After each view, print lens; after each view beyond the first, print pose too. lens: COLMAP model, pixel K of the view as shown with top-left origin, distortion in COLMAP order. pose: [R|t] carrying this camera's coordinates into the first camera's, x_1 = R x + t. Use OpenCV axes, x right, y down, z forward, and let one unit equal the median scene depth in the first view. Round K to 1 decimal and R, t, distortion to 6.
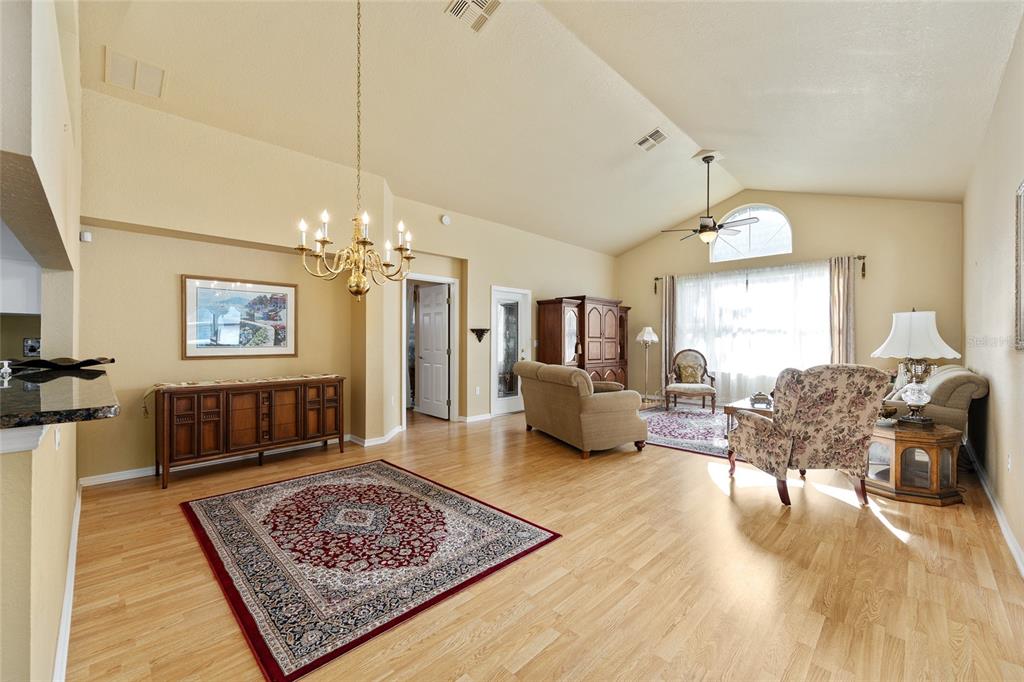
lens RADIAL K [[410.8, 0, 514.3], [0, 410.8, 342.0], [0, 0, 1]] dist [-0.001658, 0.000160]
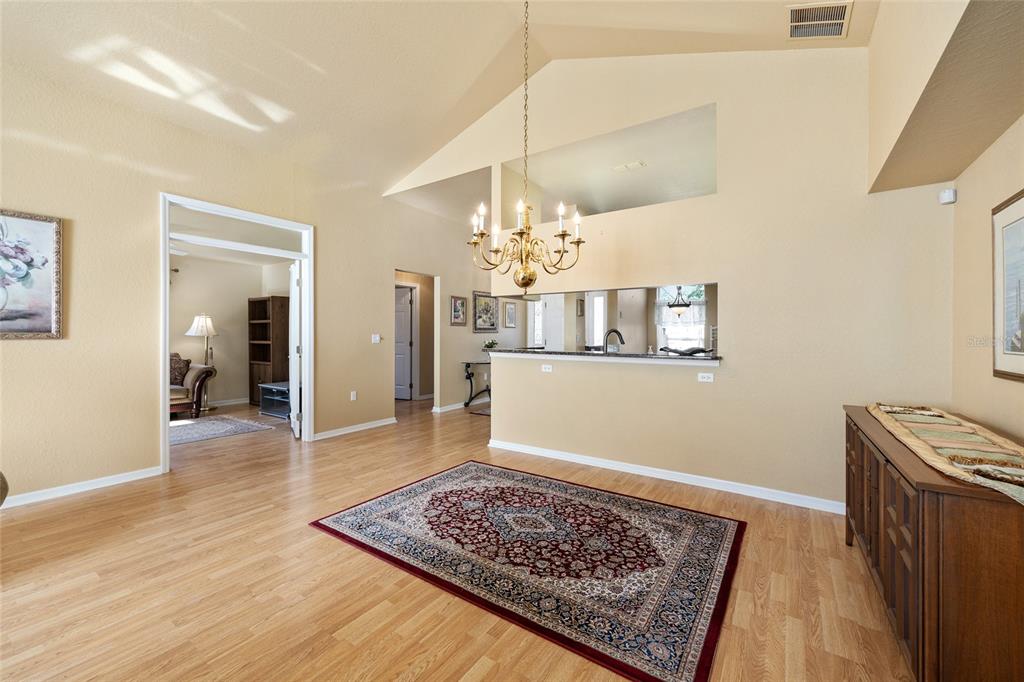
lens RADIAL K [[413.4, 0, 514.1], [0, 413.4, 335.8], [0, 0, 1]] dist [-0.001488, 0.000071]
pose [[-0.983030, -0.003644, -0.183410, -0.120832], [-0.005326, 0.999948, 0.008679, -0.006550], [0.183369, 0.009508, -0.982998, 1.296651]]
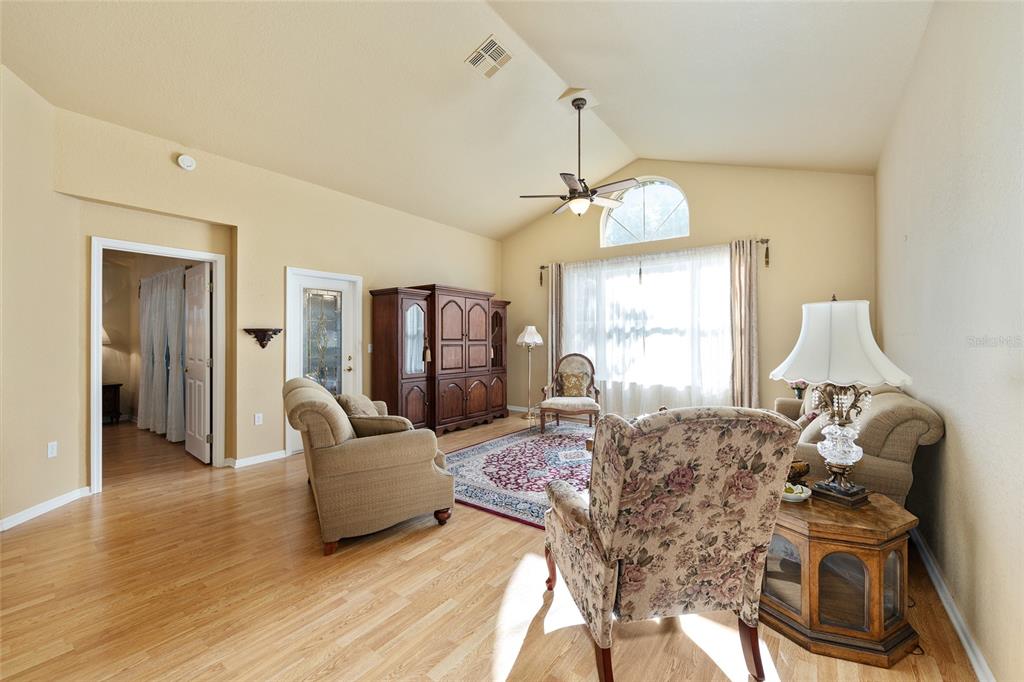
lens RADIAL K [[410.8, 0, 517.0], [0, 410.8, 337.8], [0, 0, 1]] dist [-0.002506, 0.000017]
pose [[0.989532, -0.003600, 0.144267, 0.360978], [0.004504, 0.999972, -0.005942, -0.017078], [-0.144241, 0.006530, 0.989521, 0.397759]]
